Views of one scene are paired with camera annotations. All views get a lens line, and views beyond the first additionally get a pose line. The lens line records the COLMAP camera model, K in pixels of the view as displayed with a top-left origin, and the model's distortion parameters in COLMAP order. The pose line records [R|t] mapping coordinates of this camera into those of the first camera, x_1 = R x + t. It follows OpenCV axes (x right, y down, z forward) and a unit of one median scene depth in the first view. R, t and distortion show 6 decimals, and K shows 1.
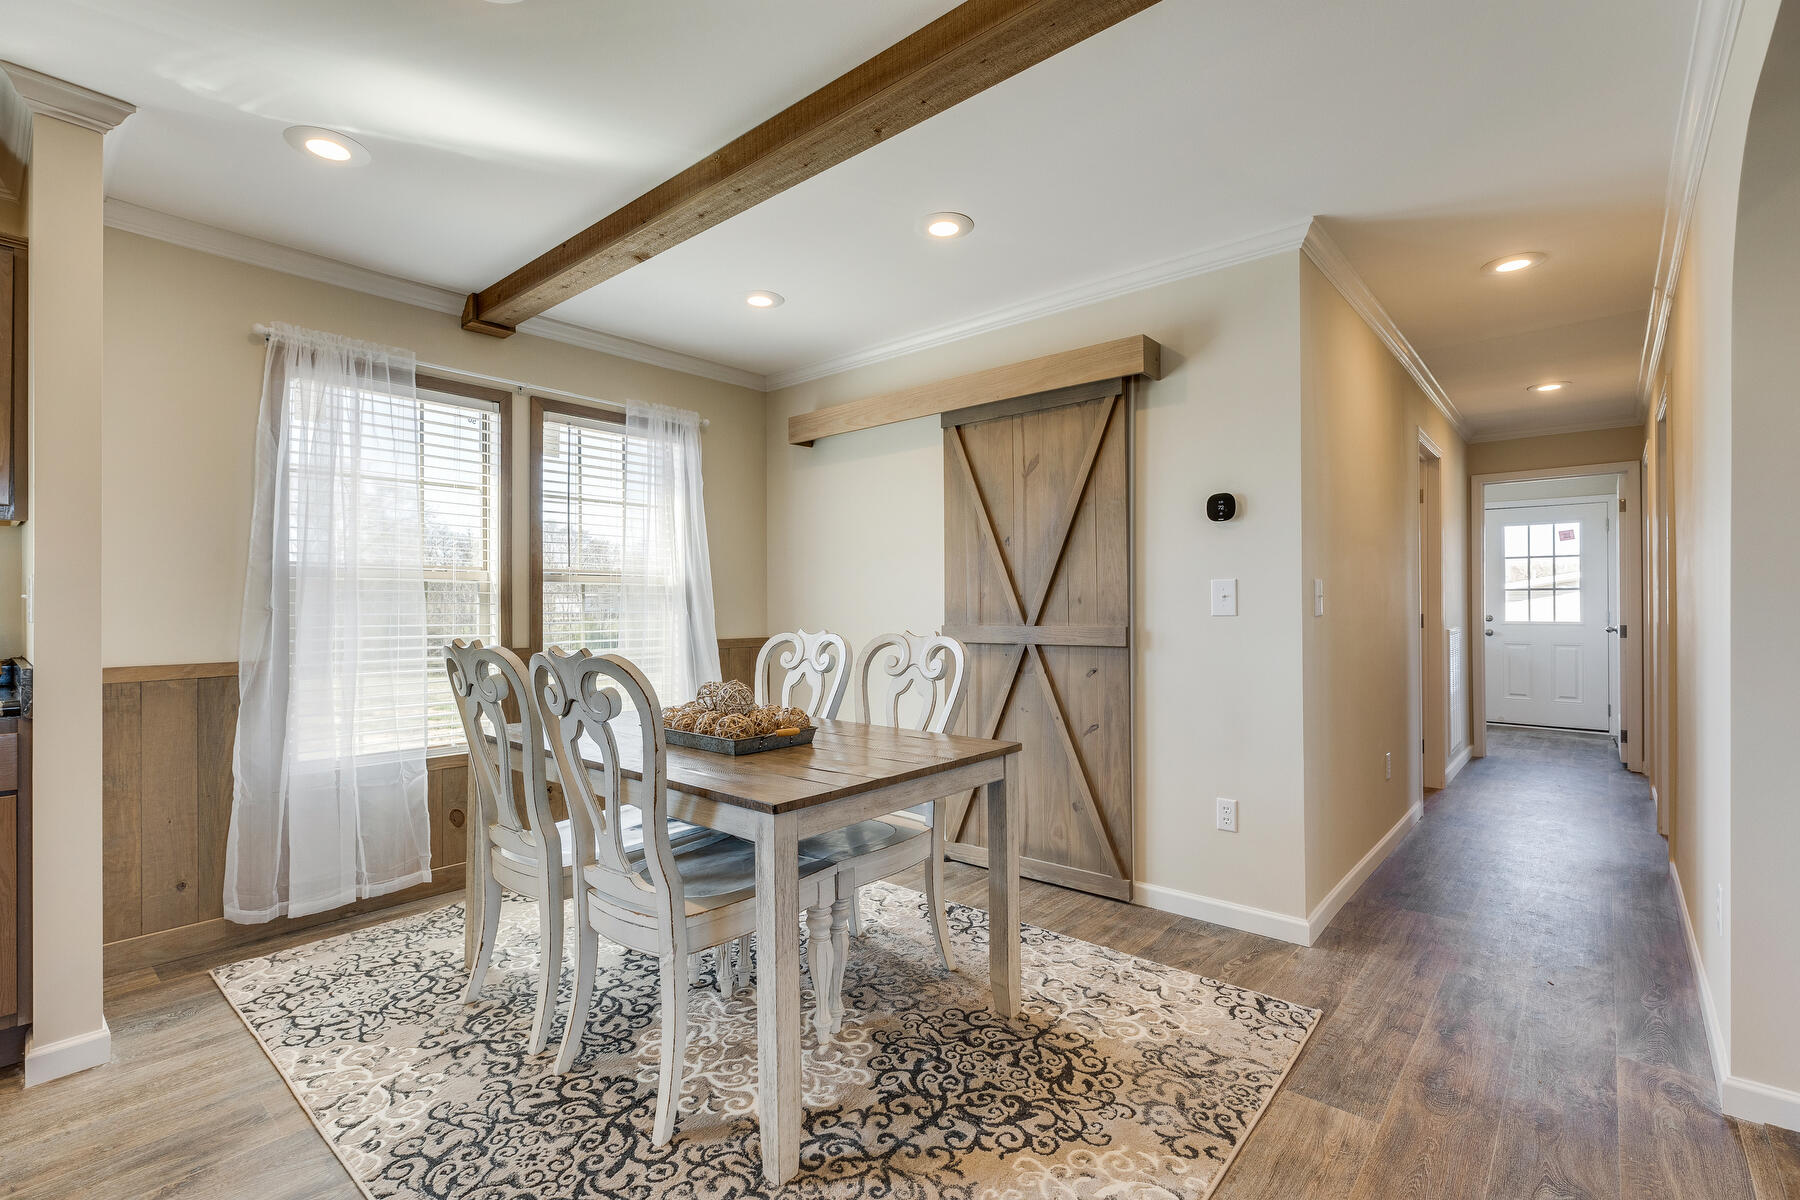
lens RADIAL K [[808.9, 0, 899.1], [0, 808.9, 588.4], [0, 0, 1]] dist [-0.000612, 0.000495]
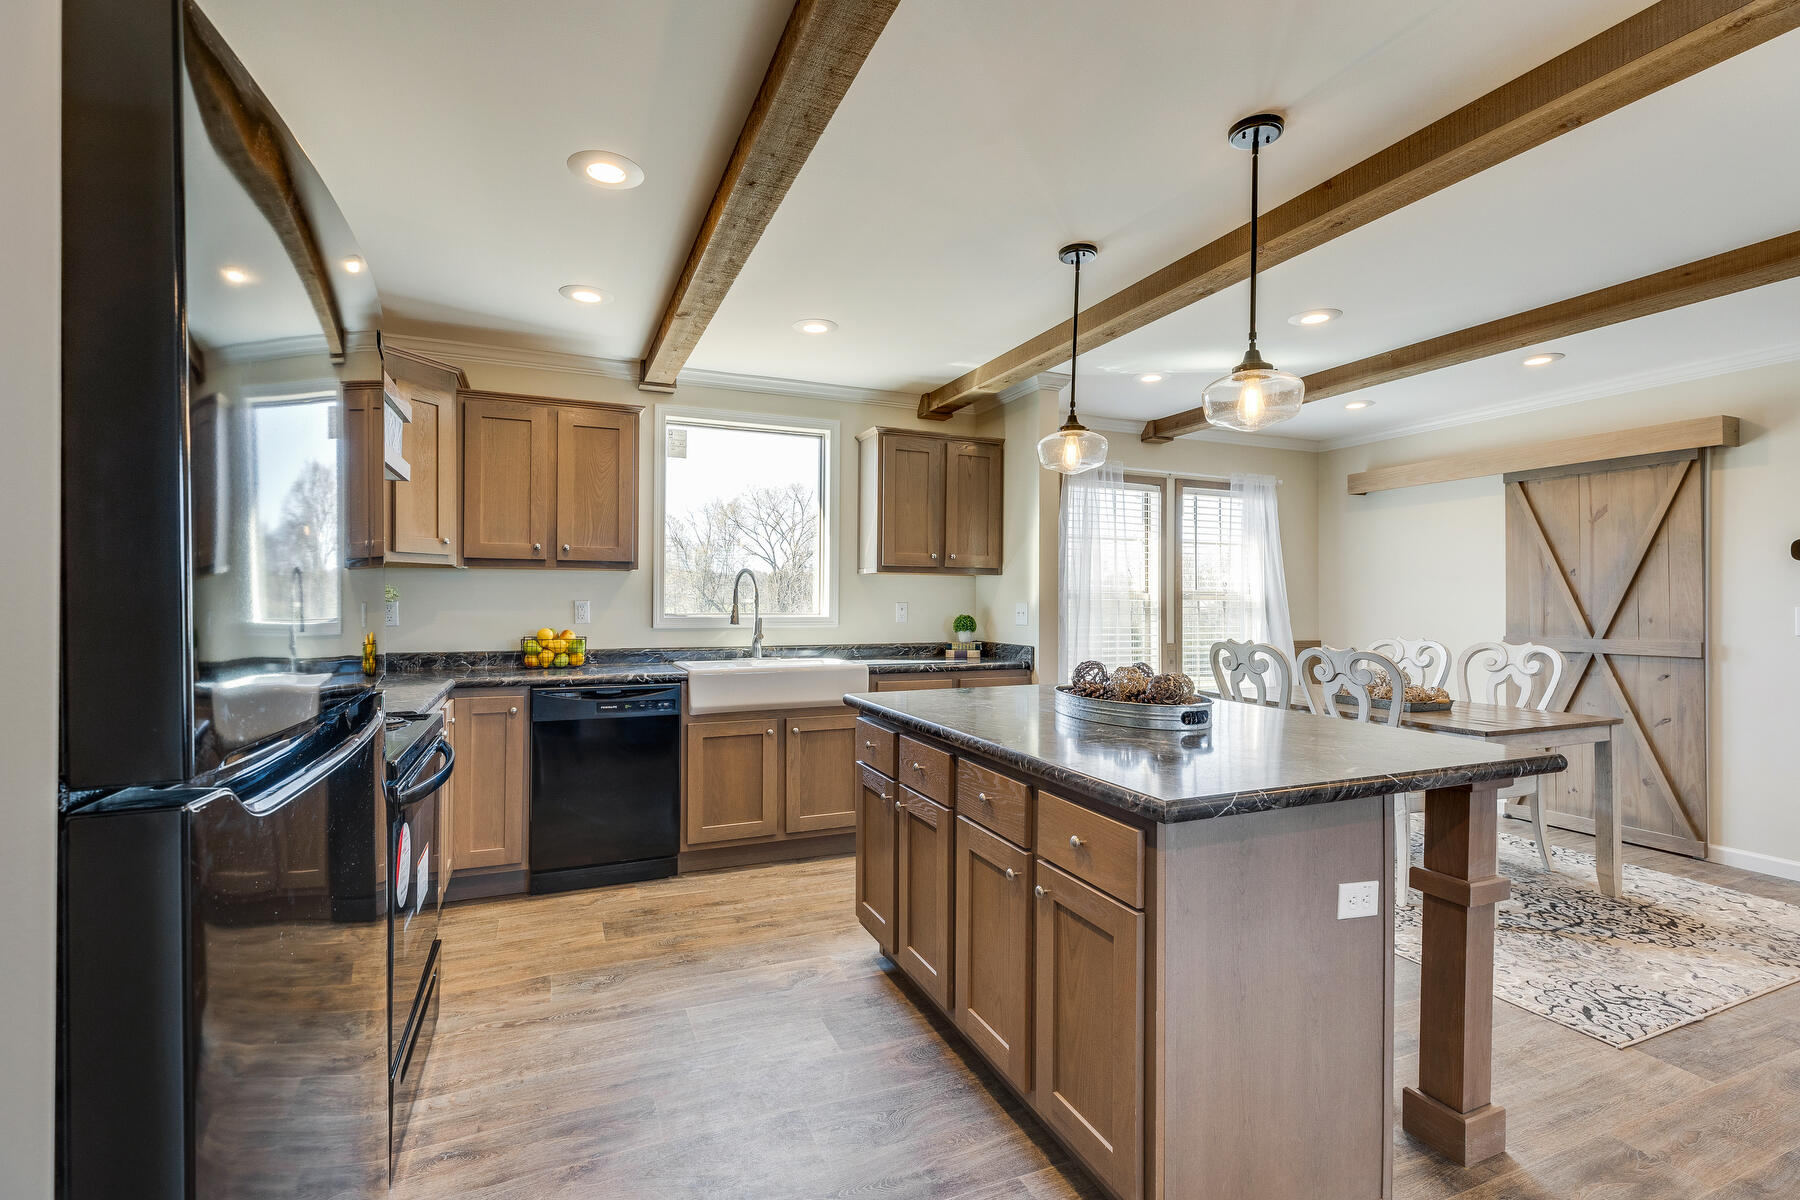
lens RADIAL K [[808.9, 0, 899.1], [0, 808.9, 588.4], [0, 0, 1]] dist [-0.000612, 0.000495]
pose [[0.897007, 0.001677, -0.442014, -0.283420], [-0.000041, 0.999993, 0.003711, -0.041154], [0.442017, -0.003311, 0.897001, -0.683887]]
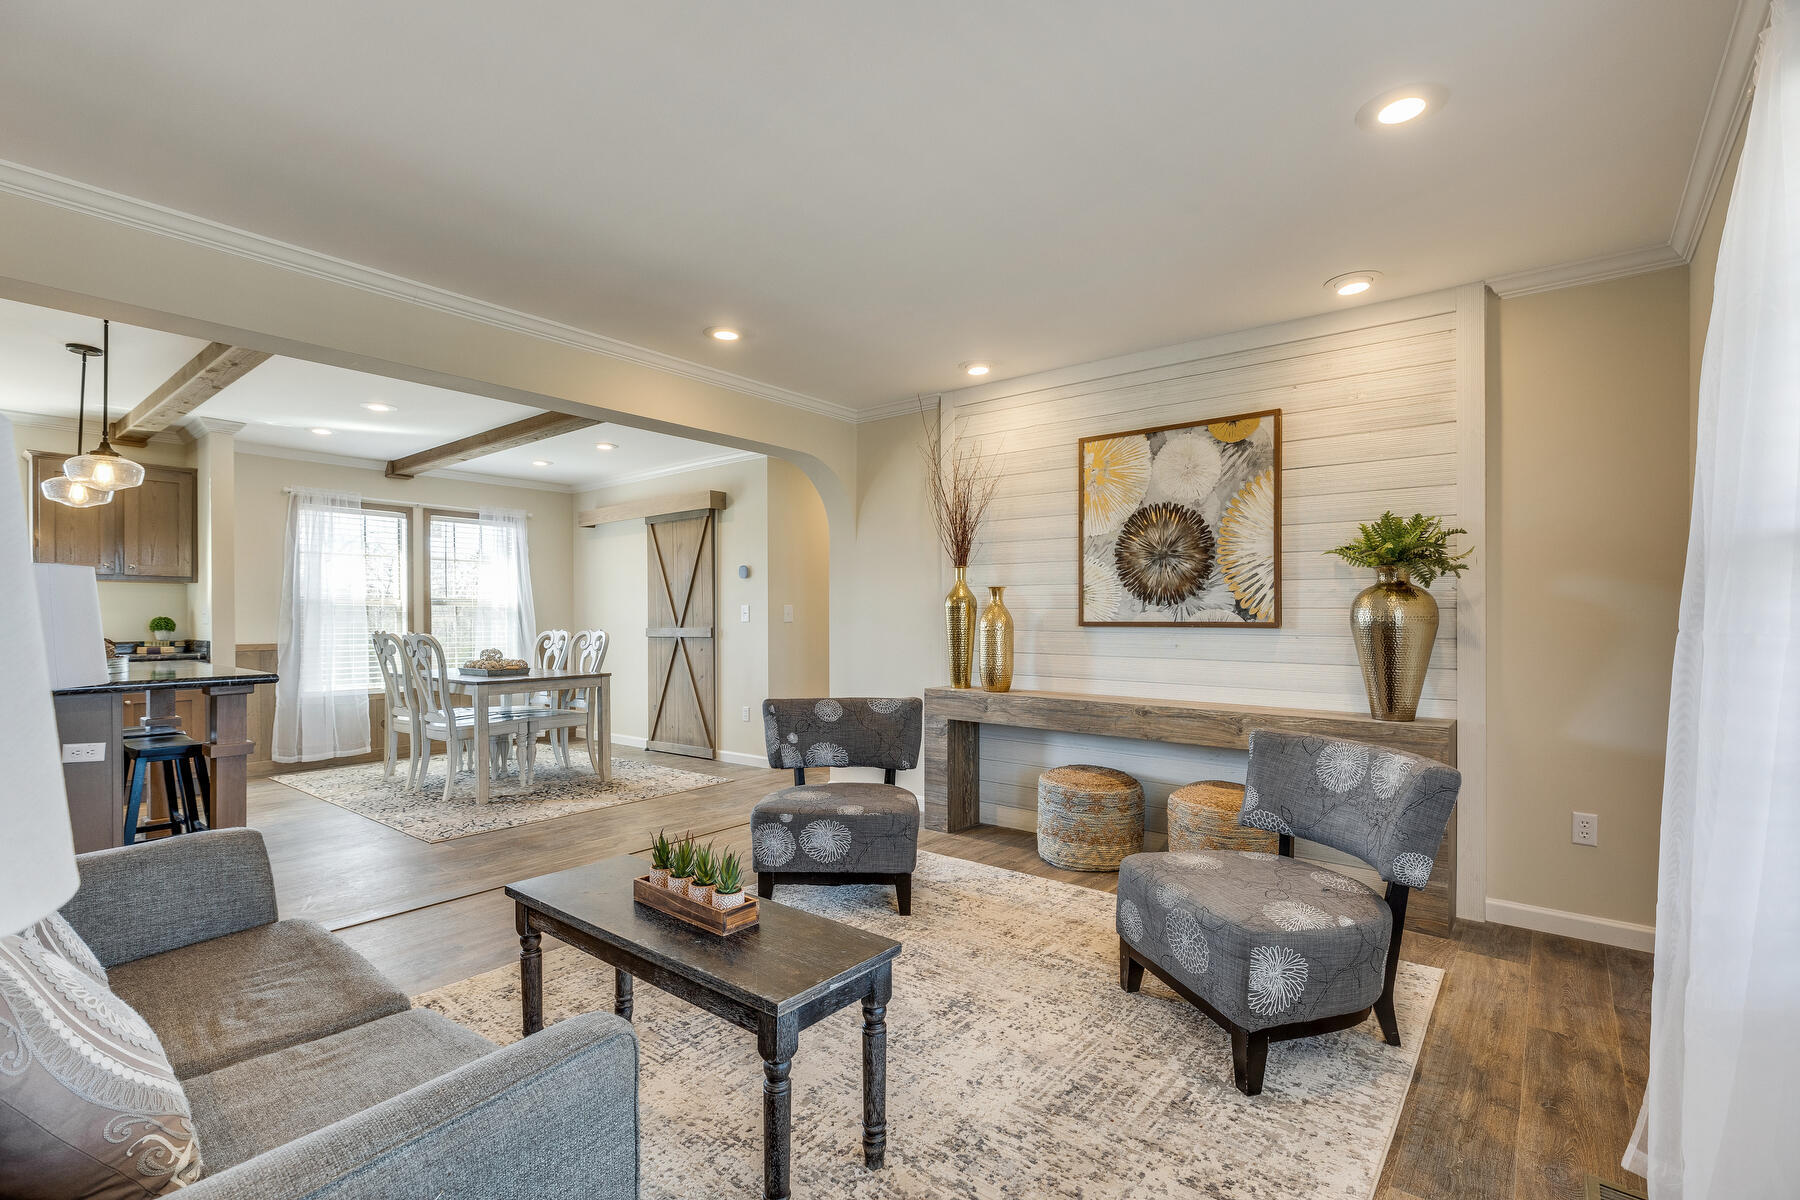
lens RADIAL K [[810.6, 0, 899.1], [0, 810.6, 610.2], [0, 0, 1]] dist [-0.001475, -0.000149]
pose [[0.999276, -0.000415, 0.038043, 0.673399], [0.000057, 0.999956, 0.009414, -0.017337], [-0.038046, -0.009405, 0.999232, -1.084694]]
